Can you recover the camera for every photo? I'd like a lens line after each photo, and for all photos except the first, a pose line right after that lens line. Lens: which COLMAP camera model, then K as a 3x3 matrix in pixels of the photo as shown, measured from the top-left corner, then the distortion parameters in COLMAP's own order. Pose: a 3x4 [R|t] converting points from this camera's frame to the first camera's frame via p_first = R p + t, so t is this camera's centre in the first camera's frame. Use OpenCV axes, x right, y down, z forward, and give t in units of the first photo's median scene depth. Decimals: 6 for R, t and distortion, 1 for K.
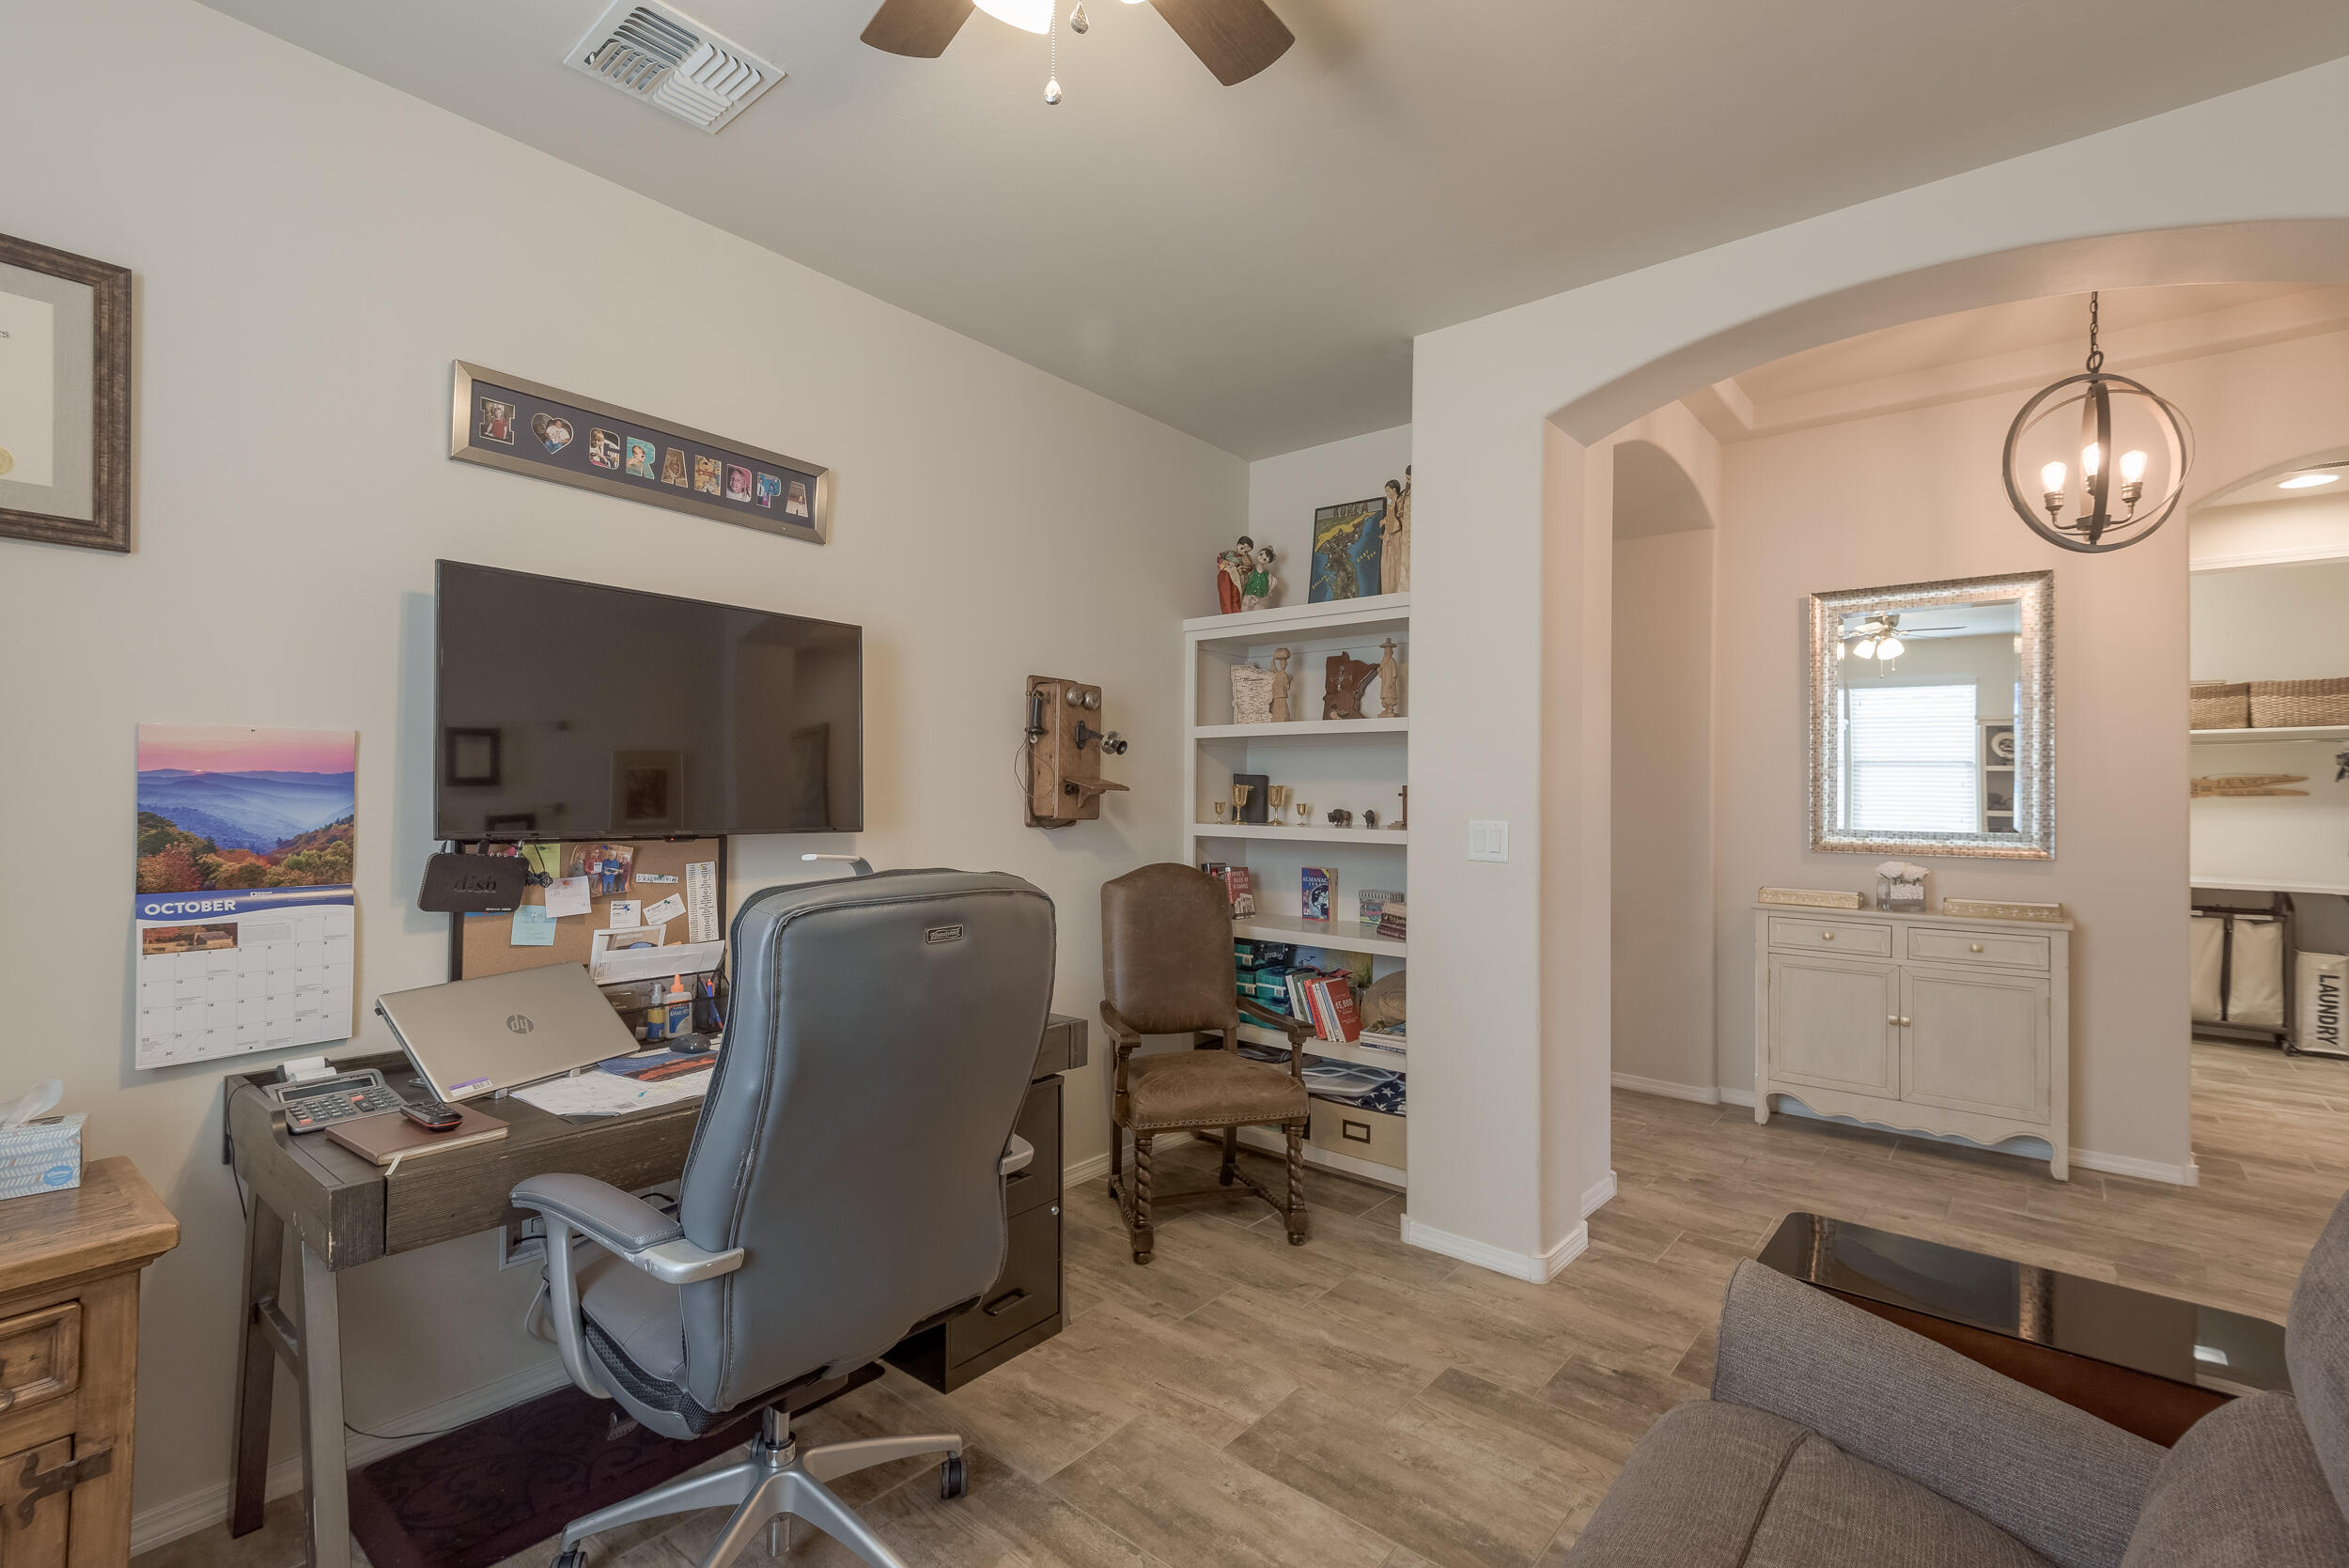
lens RADIAL K [[1047.9, 0, 1222.8], [0, 1047.9, 773.1], [0, 0, 1]] dist [-0.000681, 0.006754]
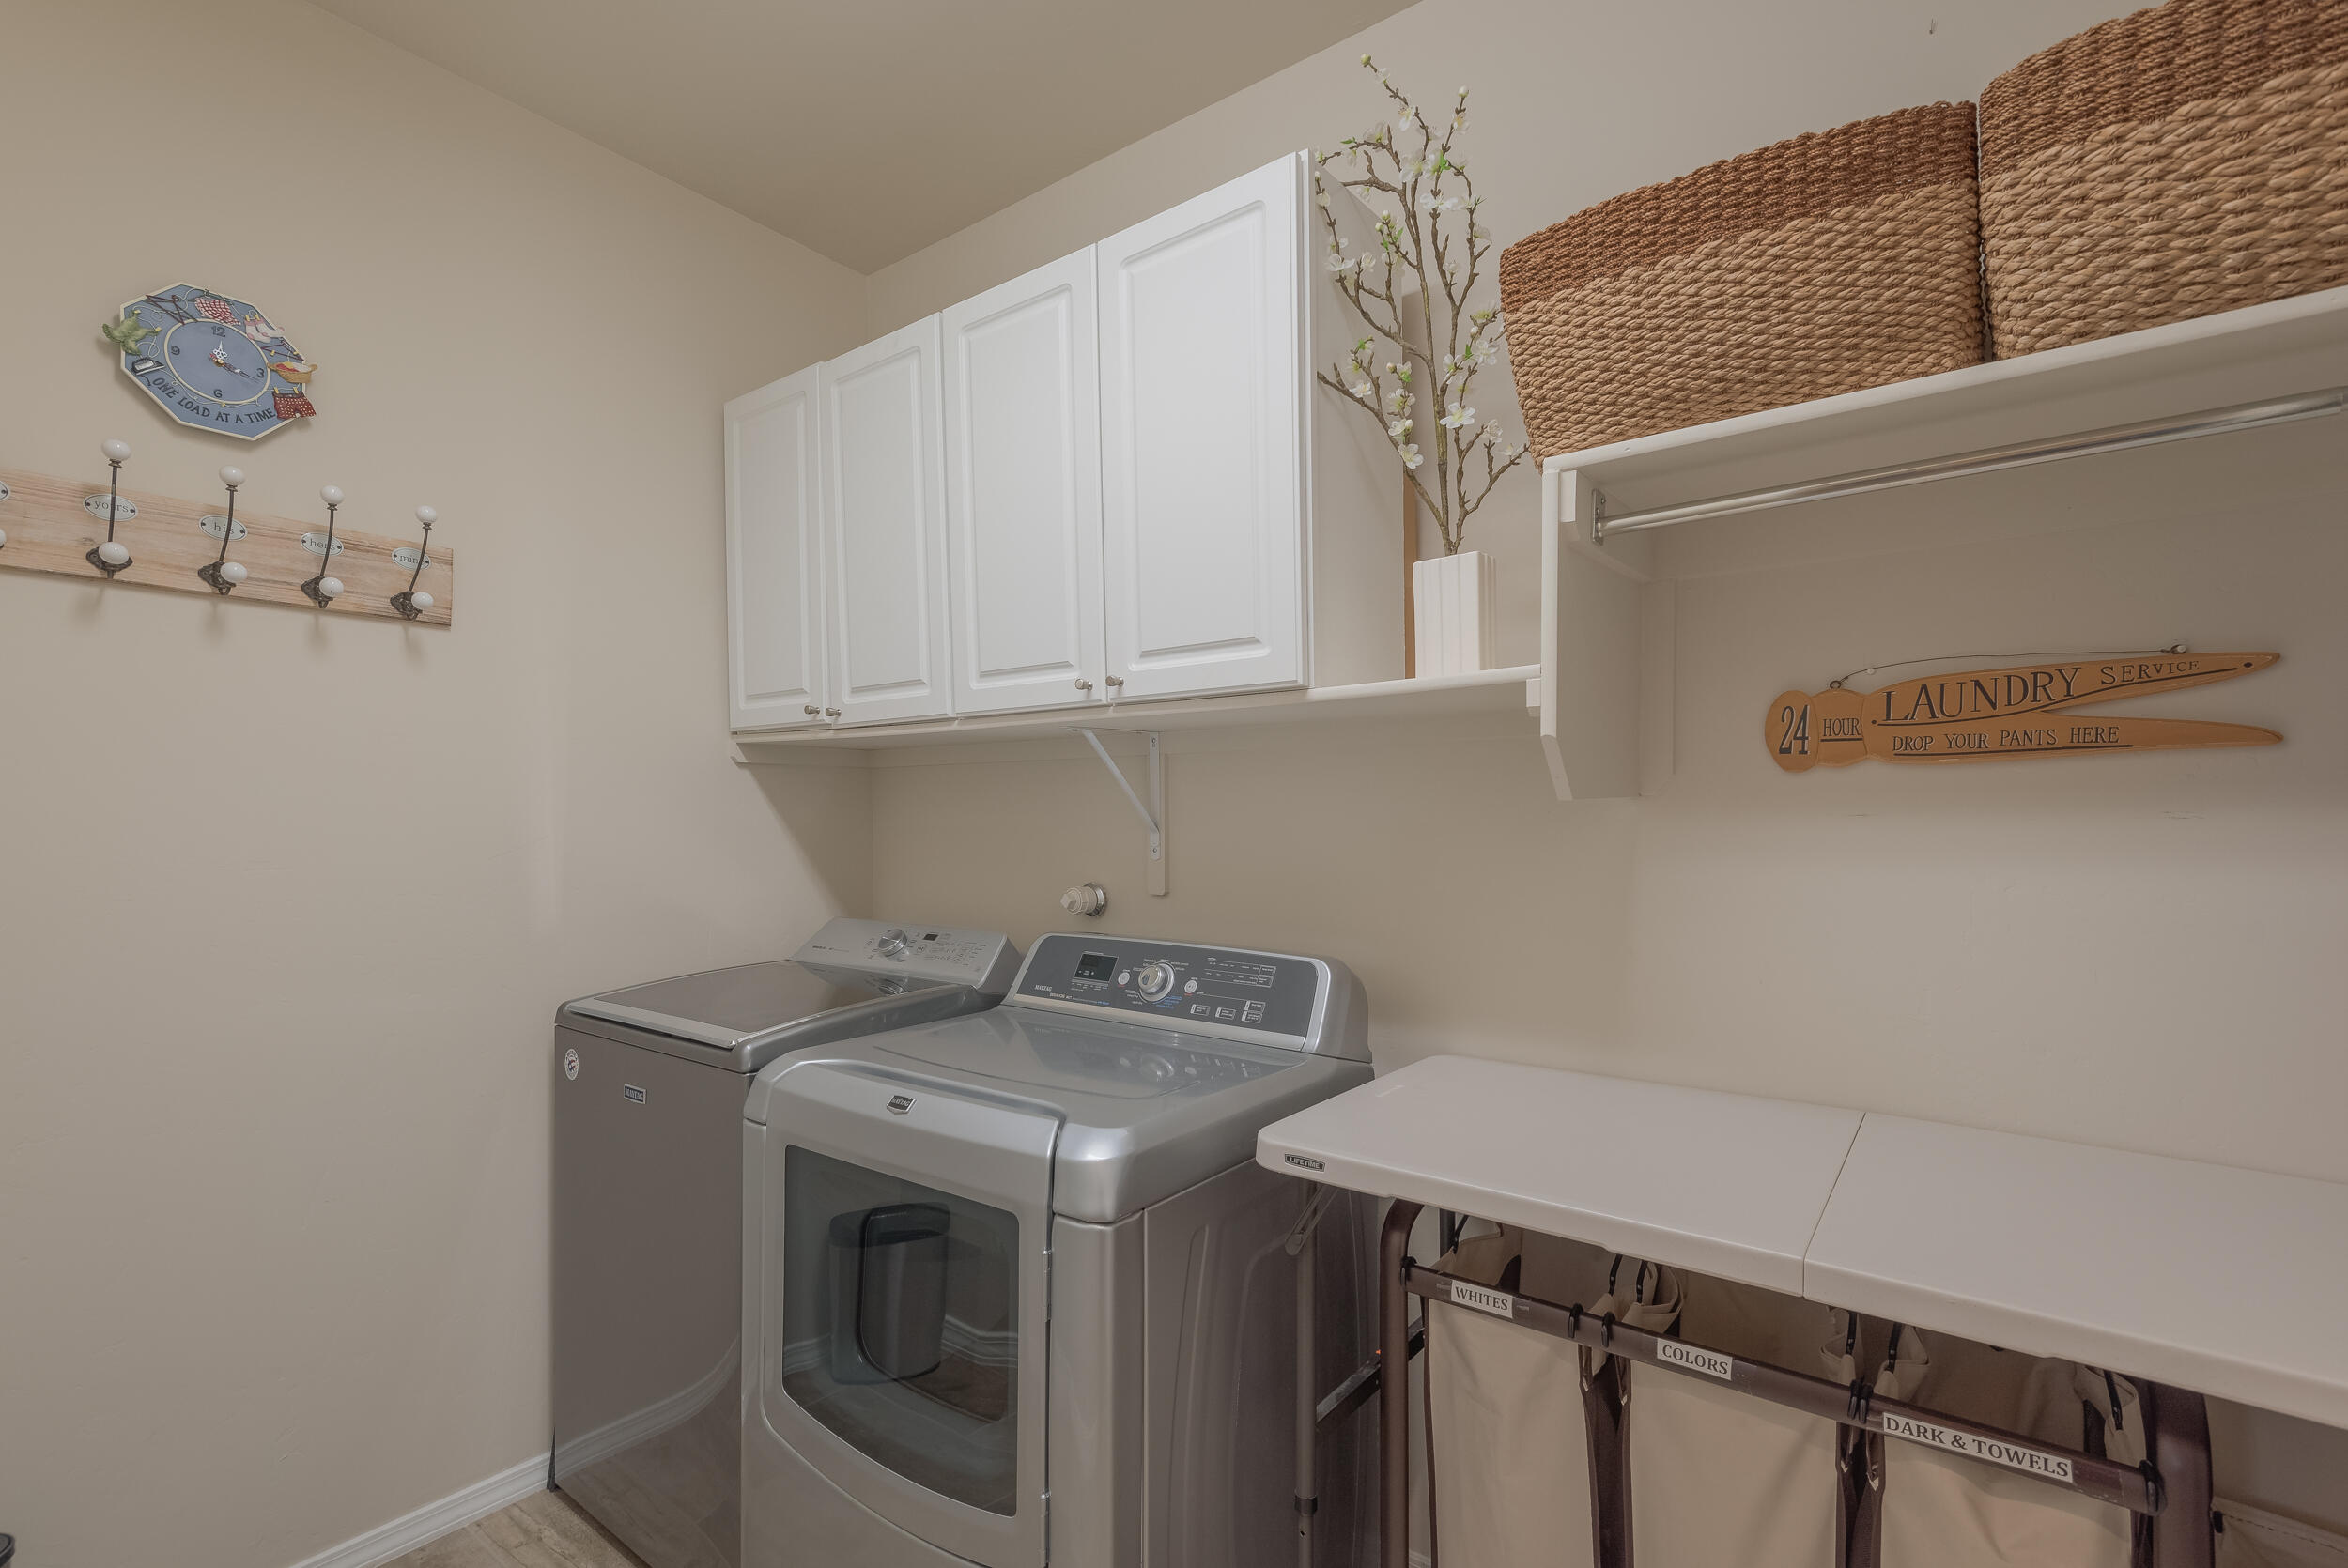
lens RADIAL K [[1003.3, 0, 1165.4], [0, 1003.3, 814.3], [0, 0, 1]] dist [-0.000261, -0.008841]
pose [[0.999913, -0.007923, -0.010523, 0.843126], [0.008104, 0.999818, 0.017297, 0.029796], [0.010384, -0.017381, 0.999795, 0.833850]]
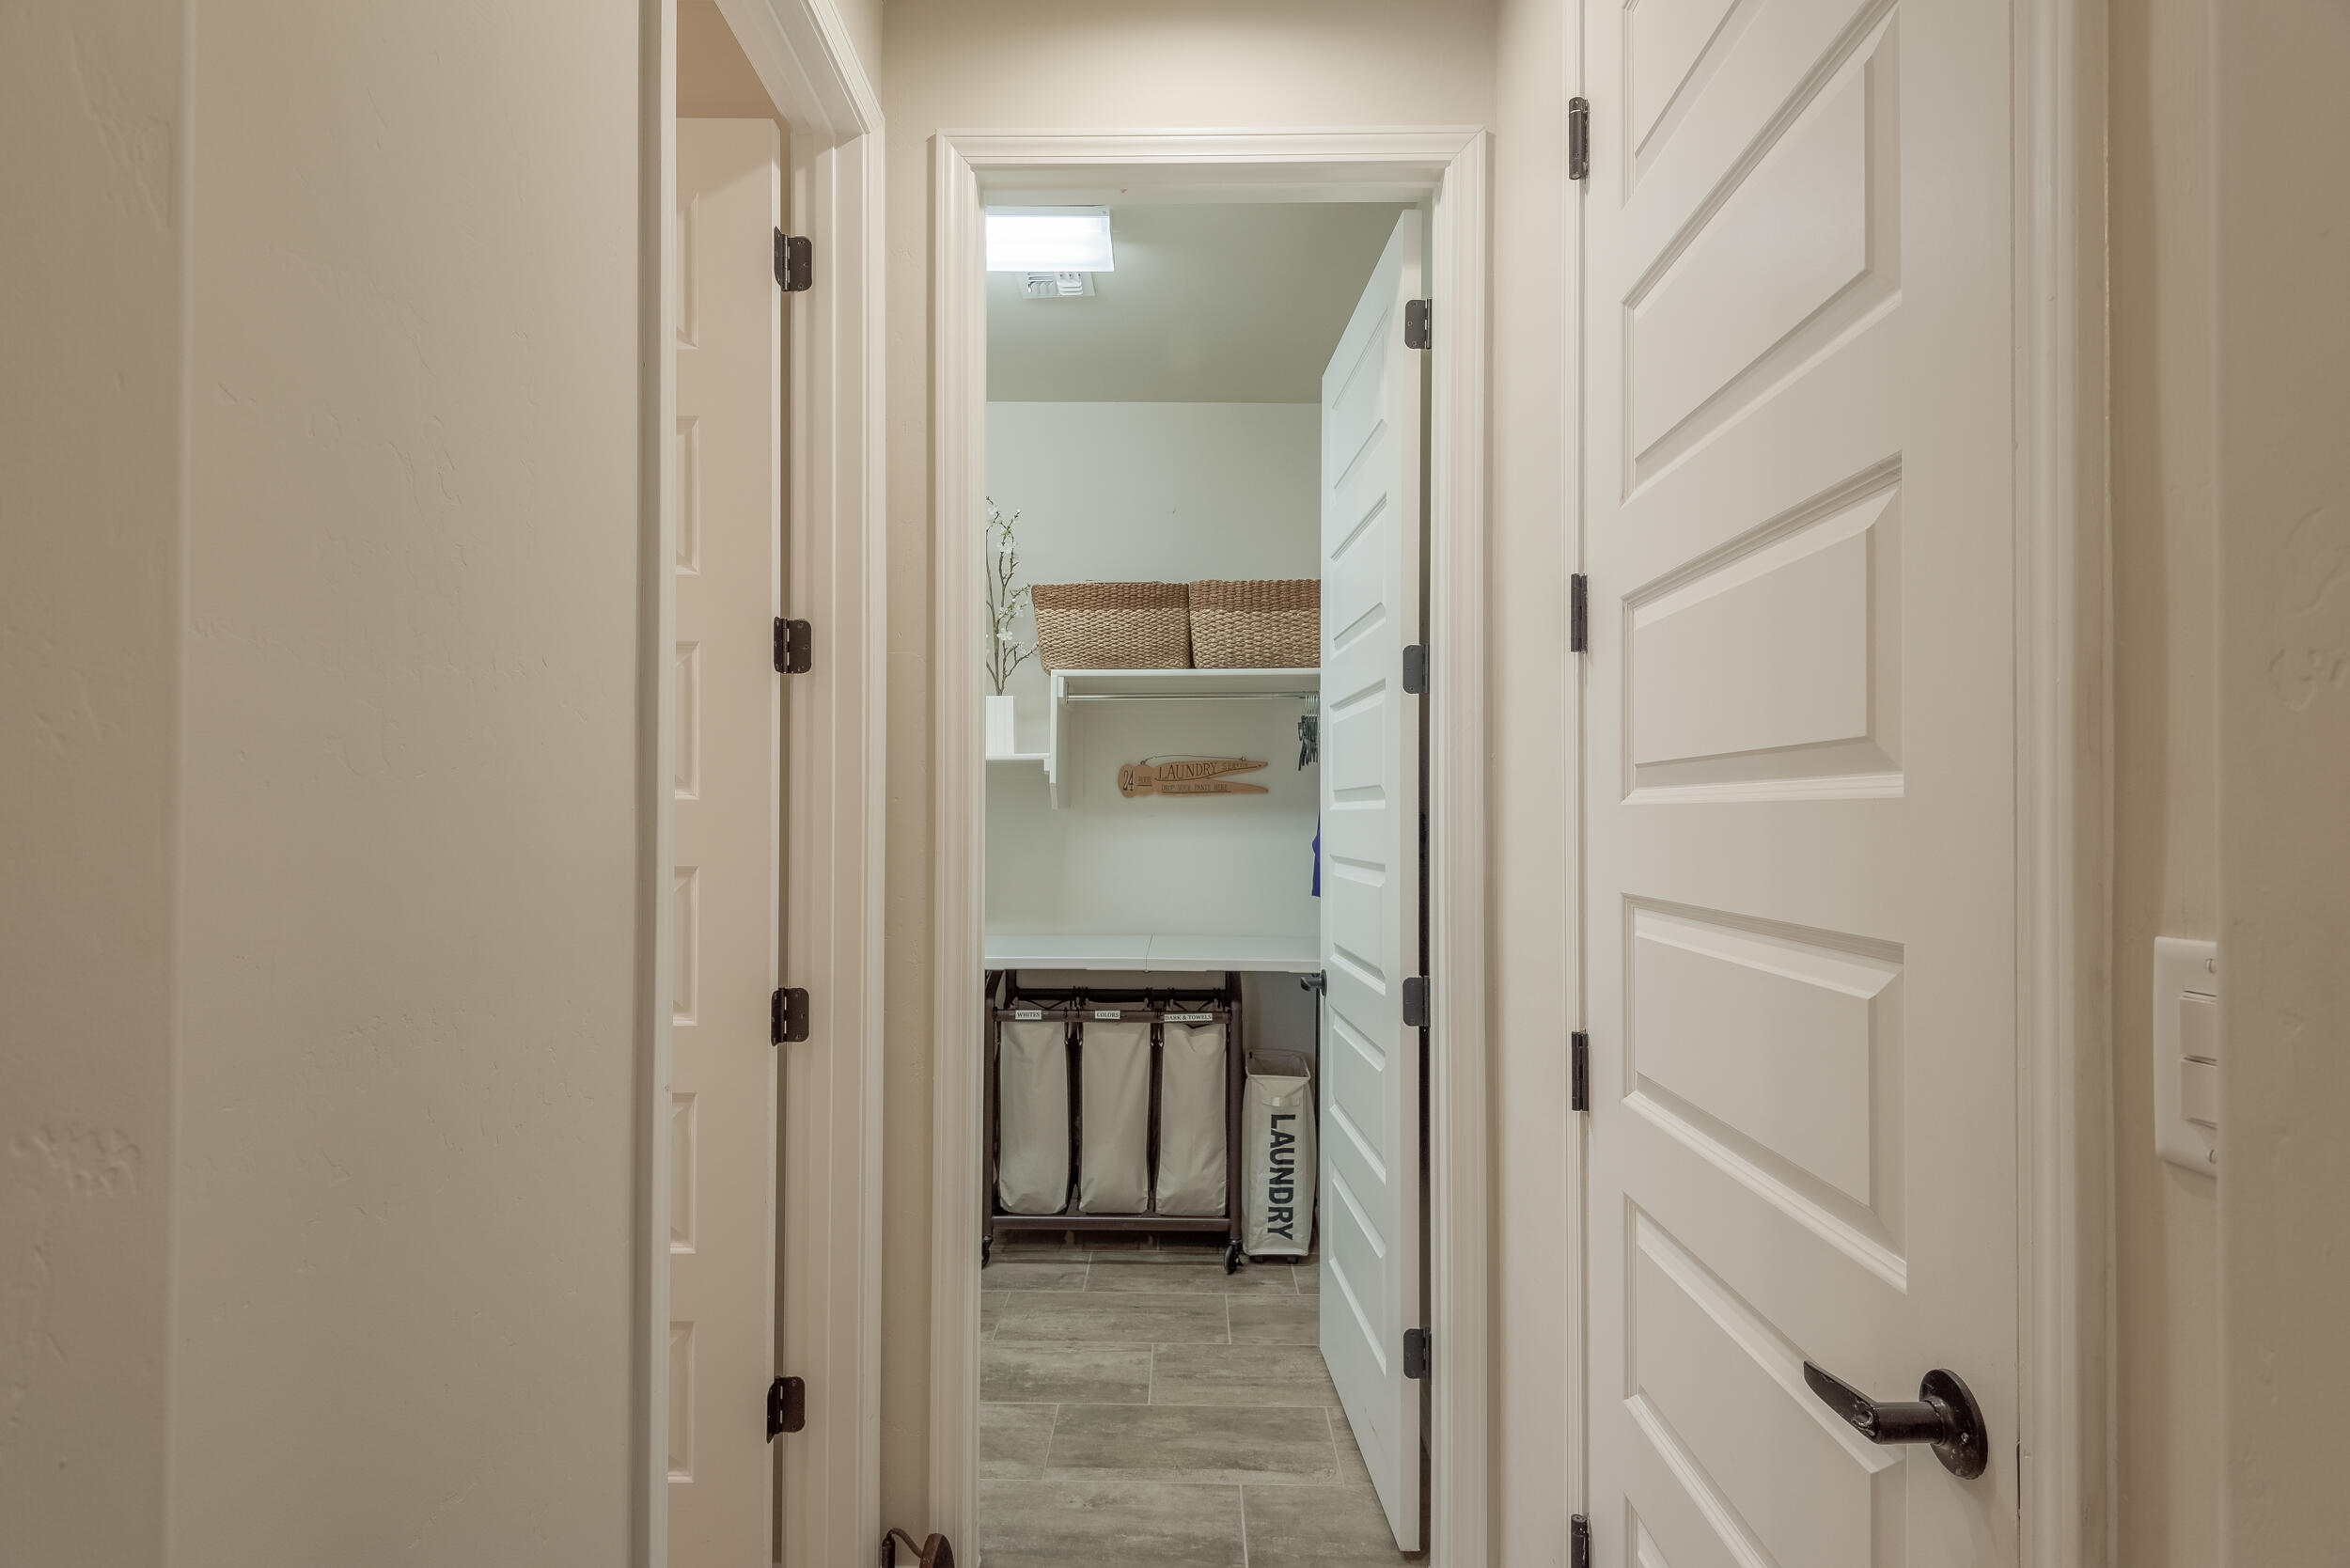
lens RADIAL K [[1220.3, 0, 1166.9], [0, 1220.3, 774.2], [0, 0, 1]] dist [0.009205, -0.000296]
pose [[0.793940, 0.016790, 0.607764, 0.584672], [-0.006633, 0.999798, -0.018957, 0.024691], [-0.607959, 0.011019, 0.793892, 0.507594]]
